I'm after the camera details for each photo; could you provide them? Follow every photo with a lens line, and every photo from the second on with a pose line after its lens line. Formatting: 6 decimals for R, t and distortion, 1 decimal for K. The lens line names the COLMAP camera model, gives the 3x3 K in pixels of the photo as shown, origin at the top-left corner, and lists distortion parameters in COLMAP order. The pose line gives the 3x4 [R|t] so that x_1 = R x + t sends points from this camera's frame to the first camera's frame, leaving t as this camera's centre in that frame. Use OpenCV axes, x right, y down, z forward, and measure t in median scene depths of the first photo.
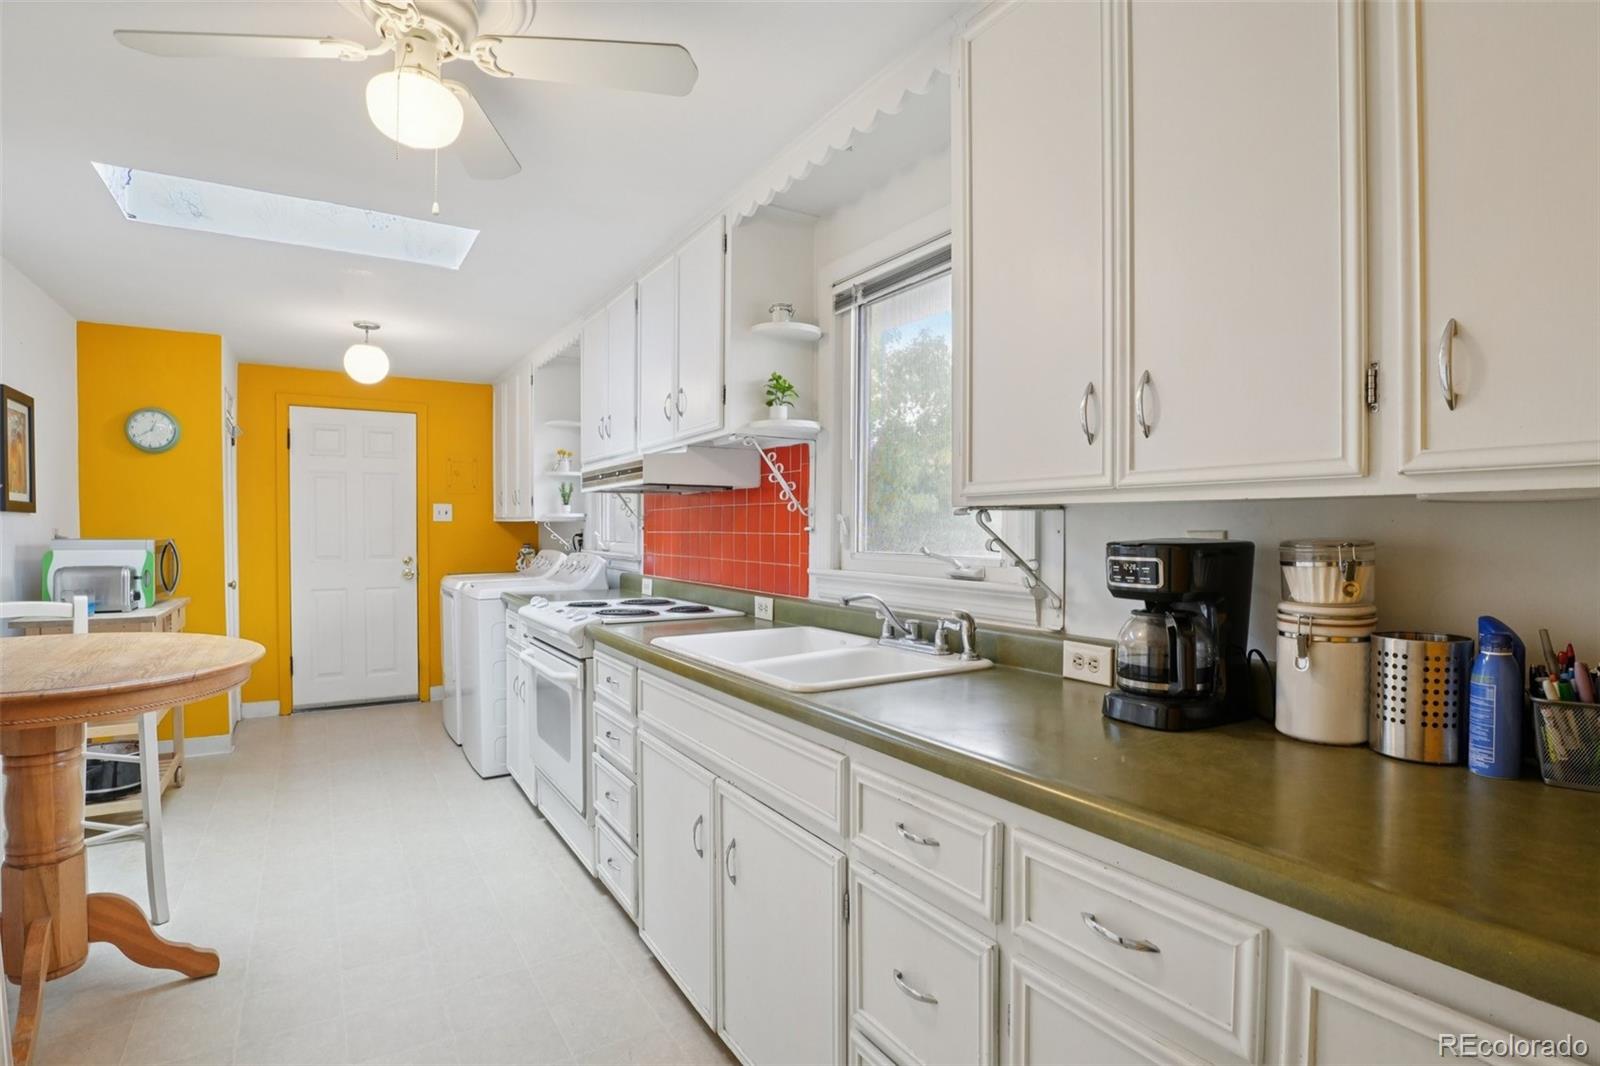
lens RADIAL K [[791.7, 0, 804.0], [0, 791.7, 551.5], [0, 0, 1]] dist [-0.045142, 0.011271]
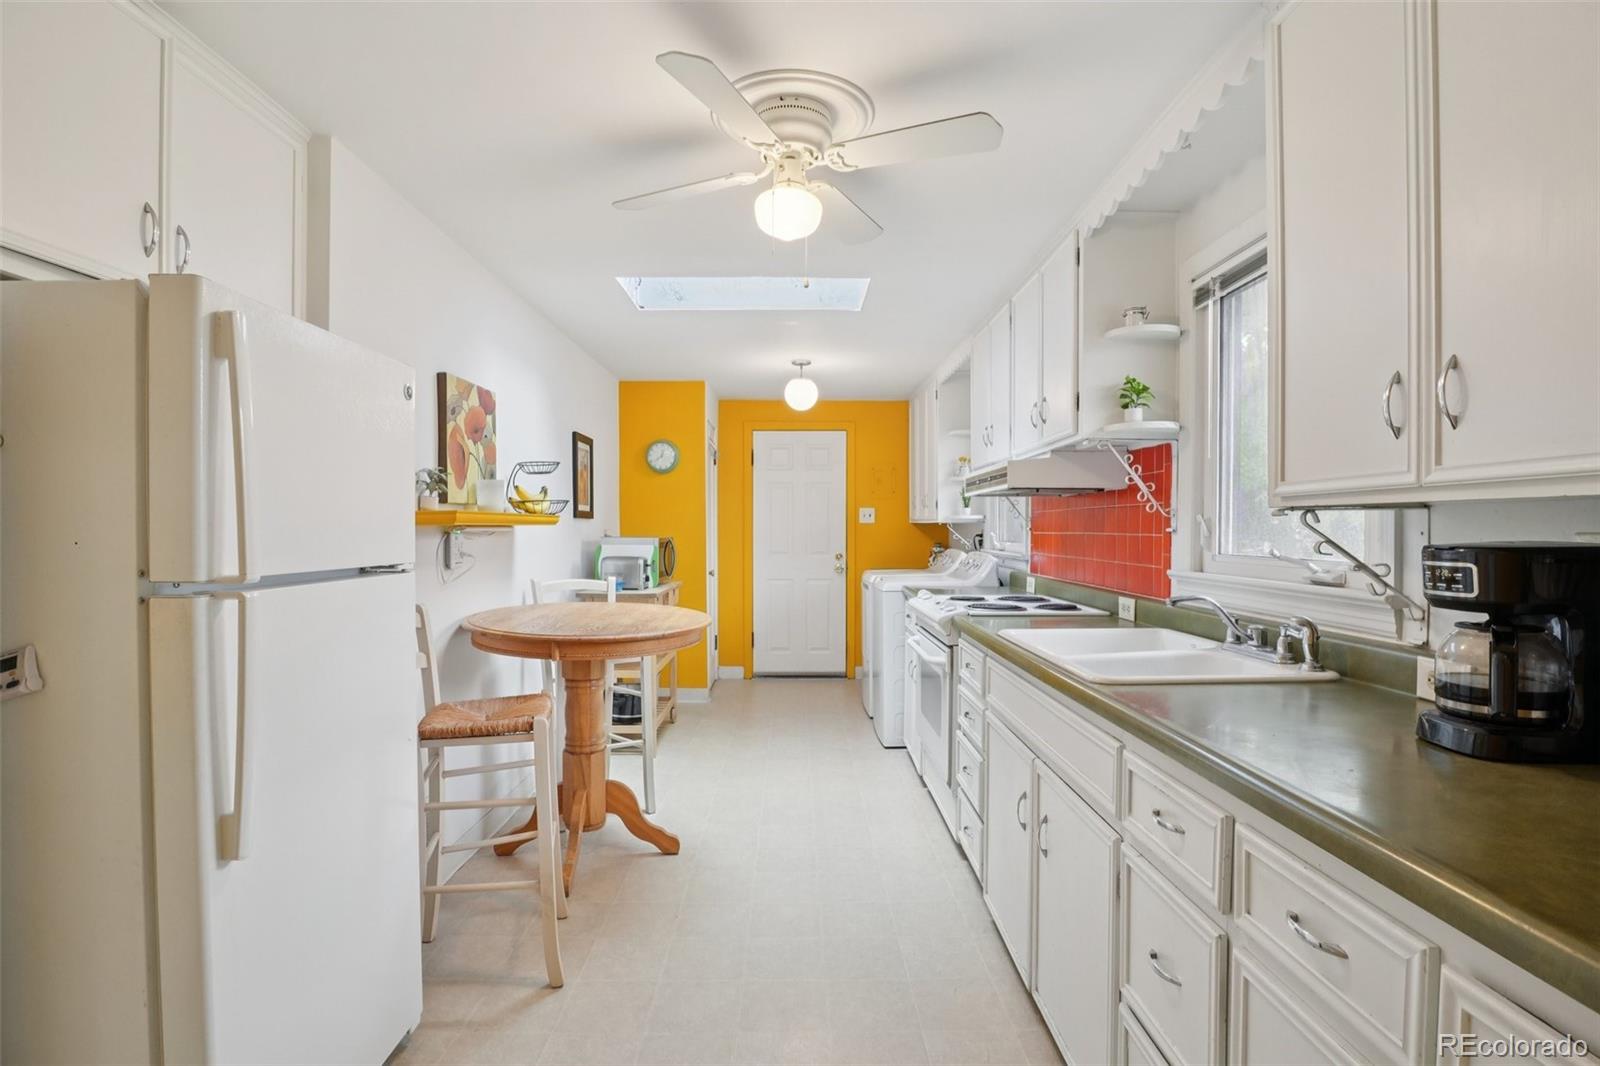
lens RADIAL K [[791.7, 0, 804.0], [0, 791.7, 551.5], [0, 0, 1]] dist [-0.045142, 0.011271]
pose [[0.852740, 0.013091, -0.522172, 0.136985], [-0.013267, 0.999906, 0.003401, 0.000994], [0.522168, 0.004027, 0.852833, -0.074482]]
